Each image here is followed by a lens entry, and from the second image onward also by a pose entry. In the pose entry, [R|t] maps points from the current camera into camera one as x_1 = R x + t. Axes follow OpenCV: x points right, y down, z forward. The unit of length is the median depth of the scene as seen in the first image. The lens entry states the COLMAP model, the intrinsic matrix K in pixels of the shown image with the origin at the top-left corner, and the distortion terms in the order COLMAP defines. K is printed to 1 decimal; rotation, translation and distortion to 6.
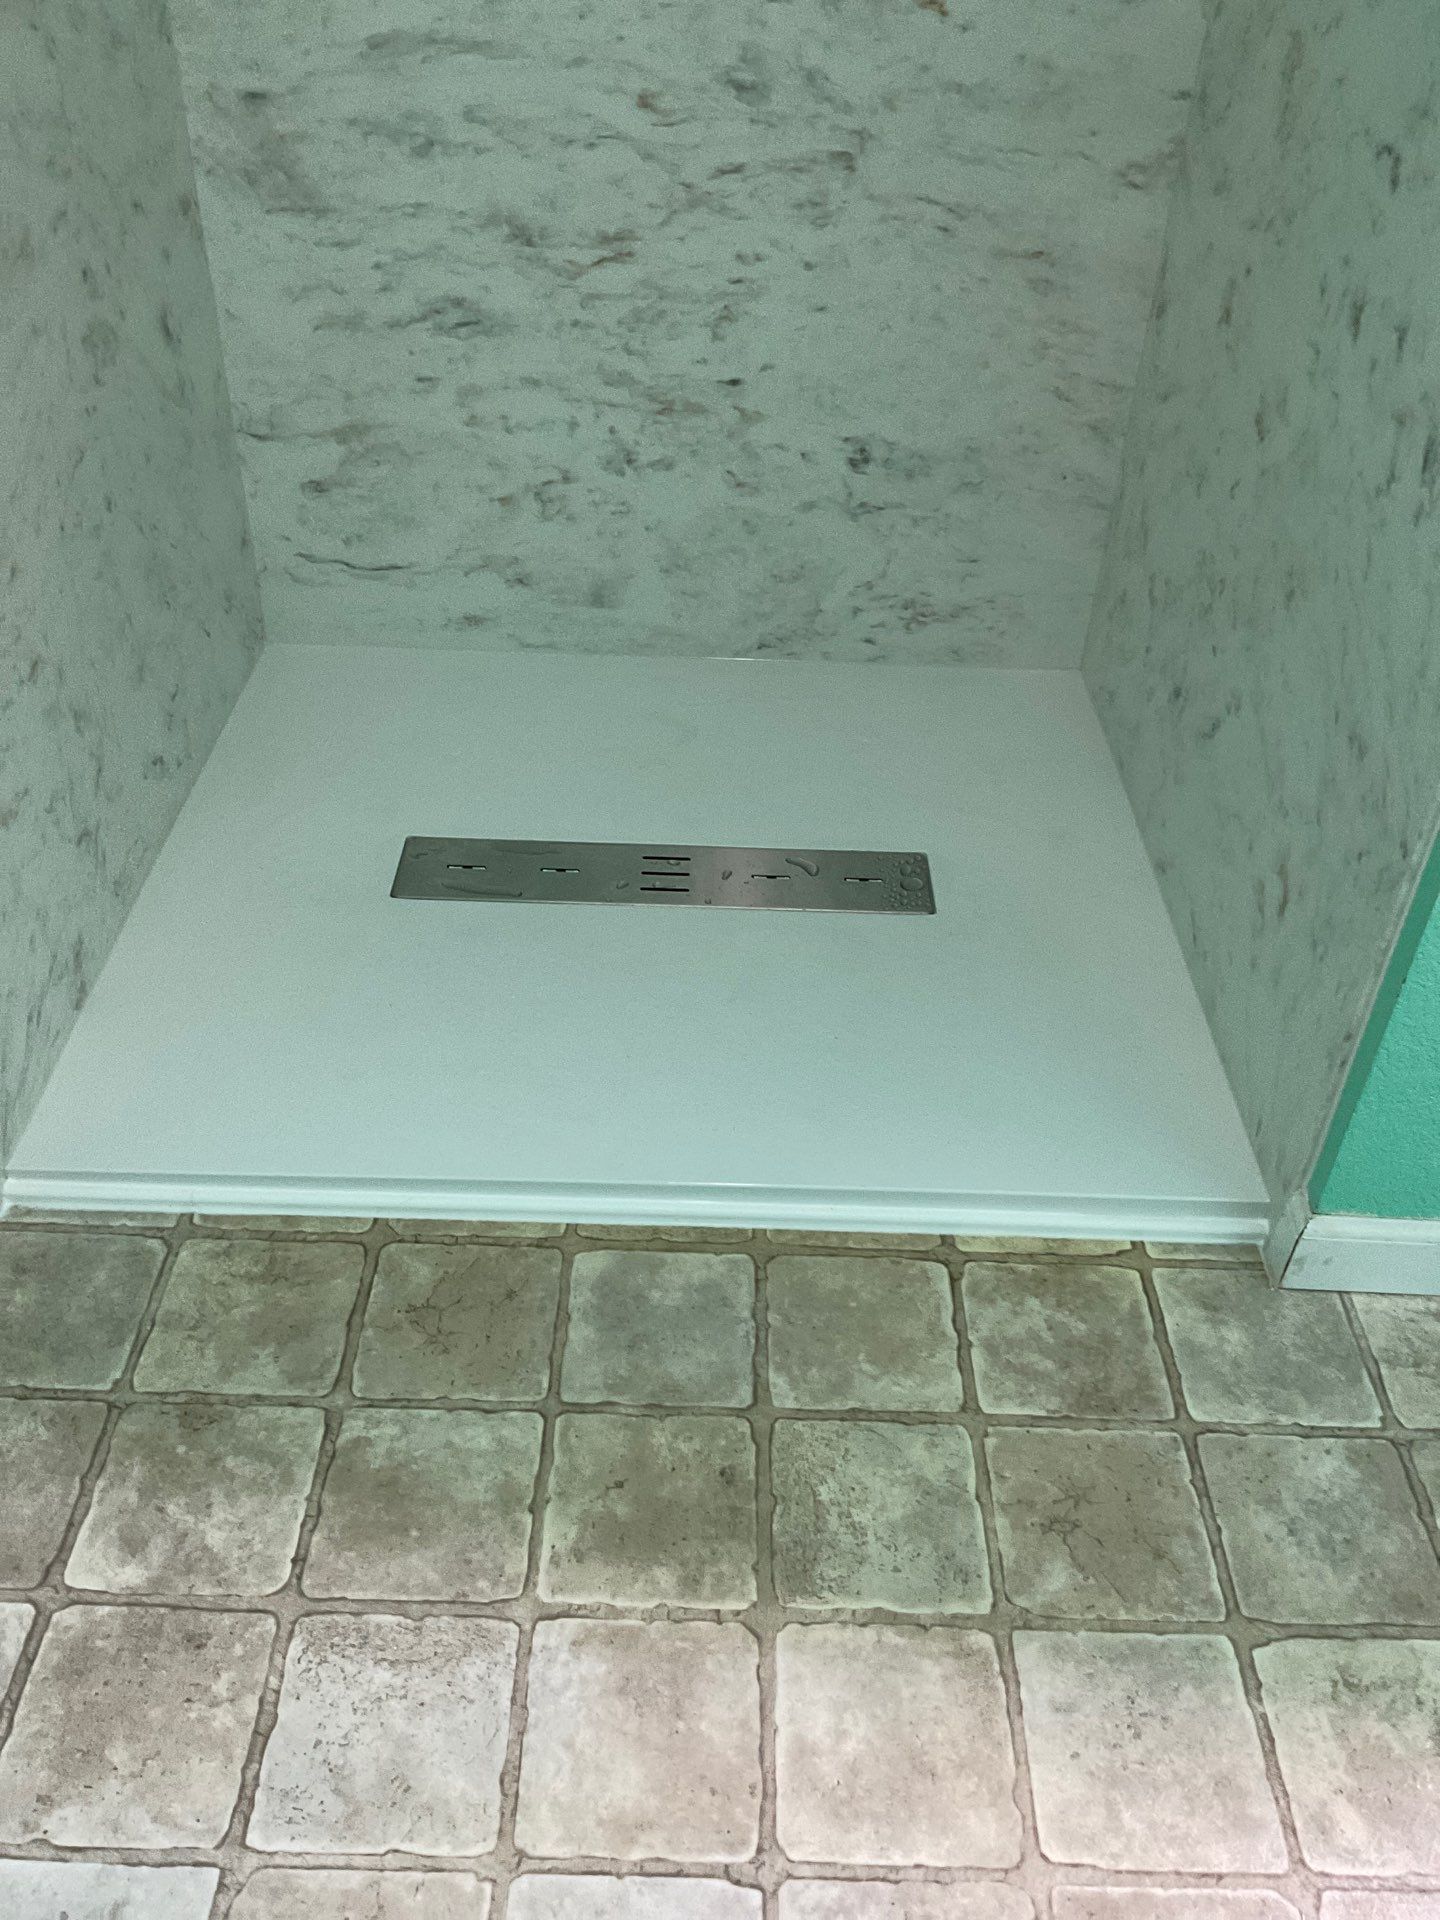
lens RADIAL K [[1596.3, 0, 735.6], [0, 1596.3, 943.8], [0, 0, 1]] dist [0.037290, -0.087017]
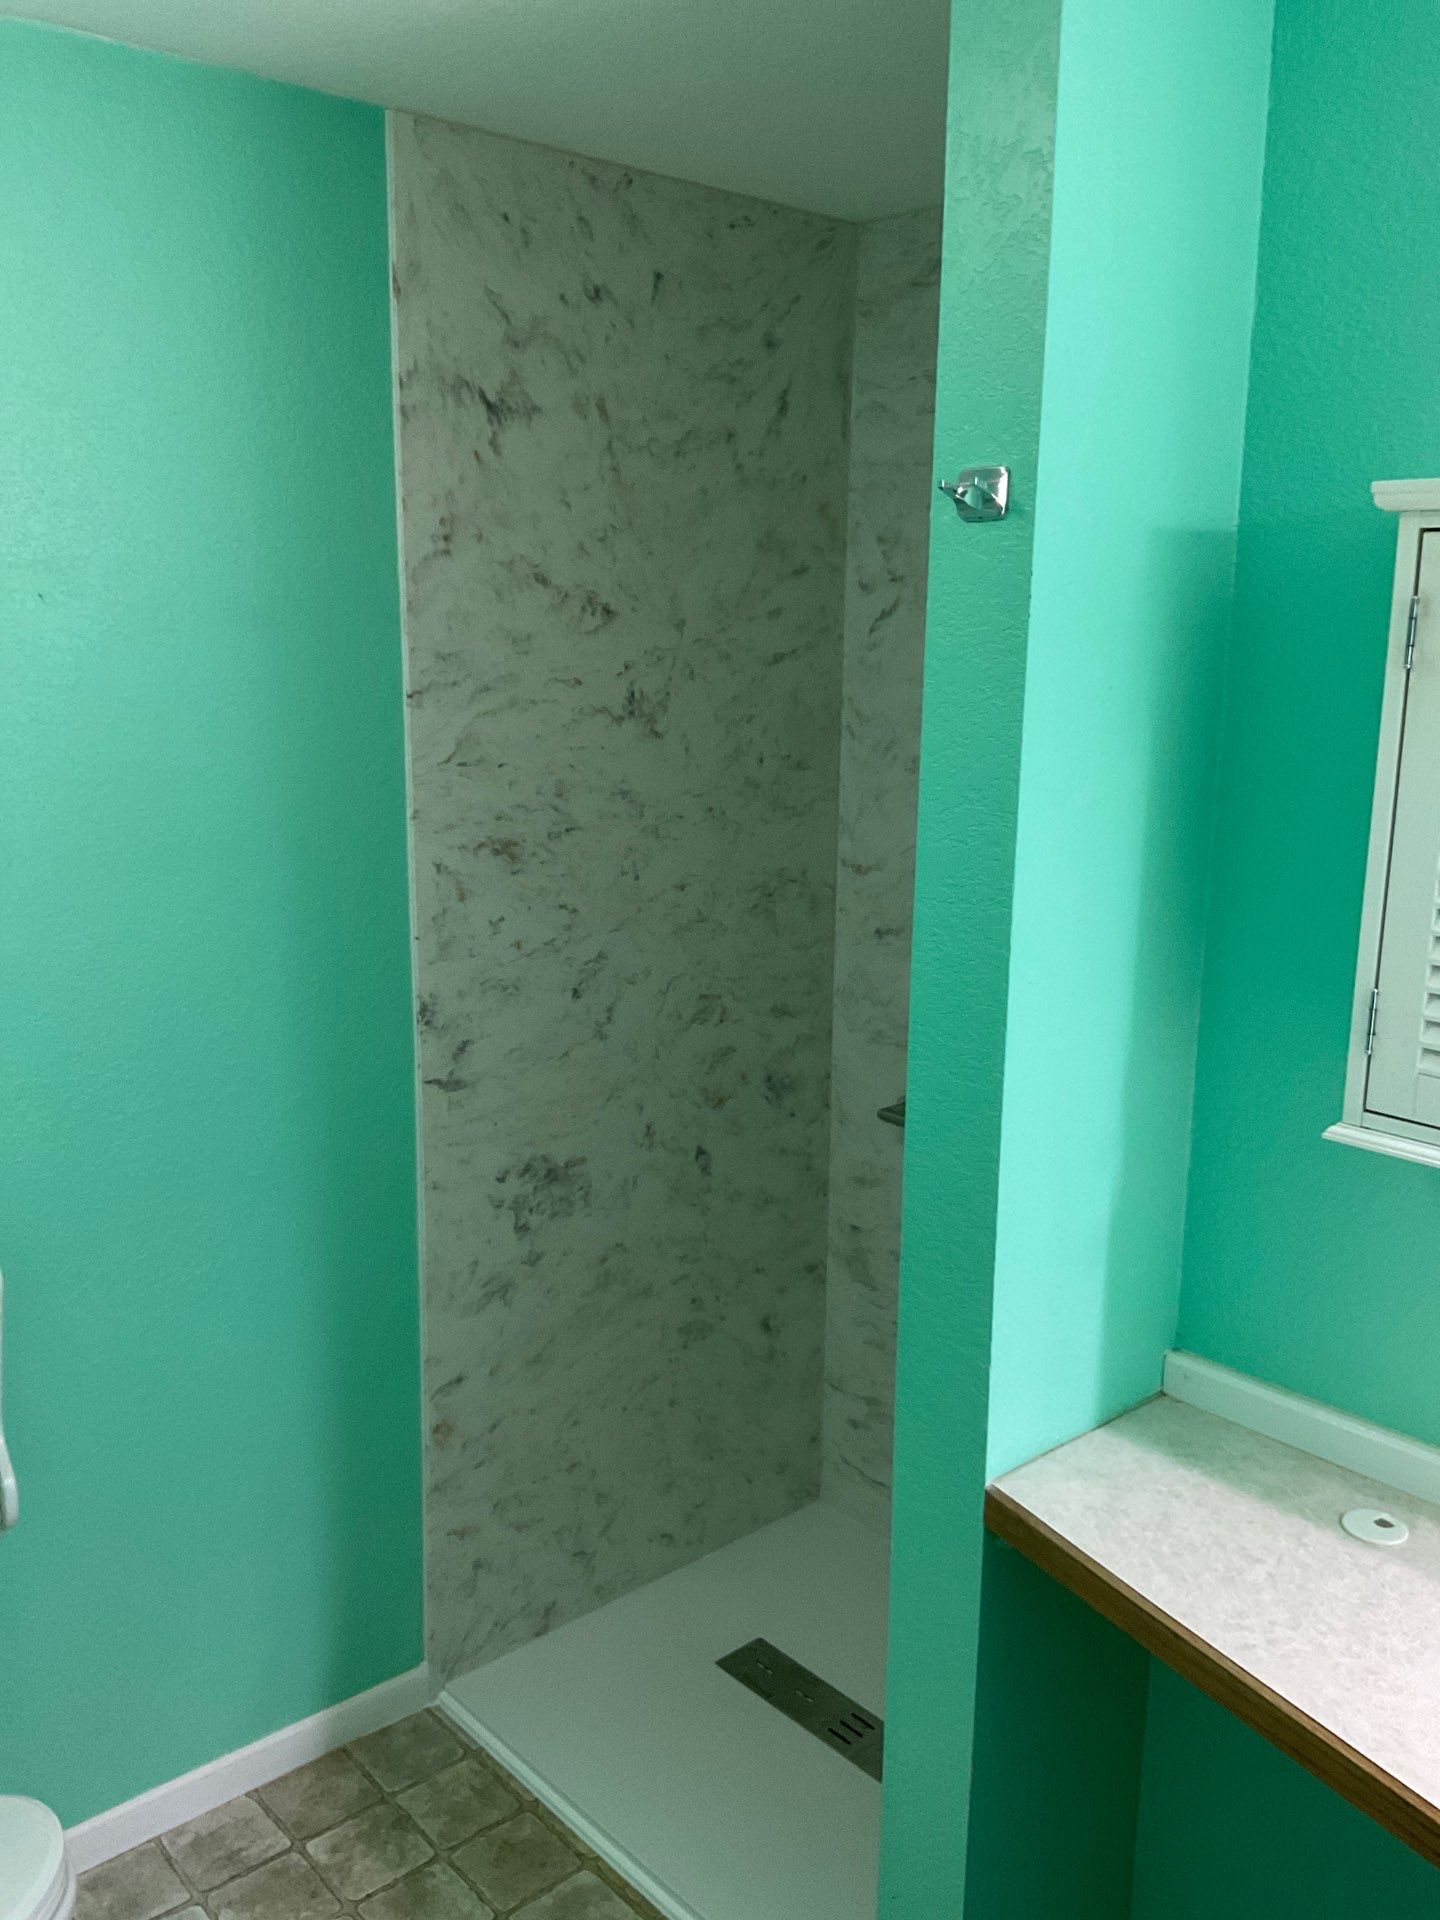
lens RADIAL K [[1577.3, 0, 736.1], [0, 1577.3, 958.1], [0, 0, 1]] dist [0.073696, -0.144894]
pose [[0.677414, 0.127264, -0.724509, 0.926568], [-0.451970, 0.849089, -0.273444, -0.210030], [0.580373, 0.512691, 0.632704, -0.458566]]
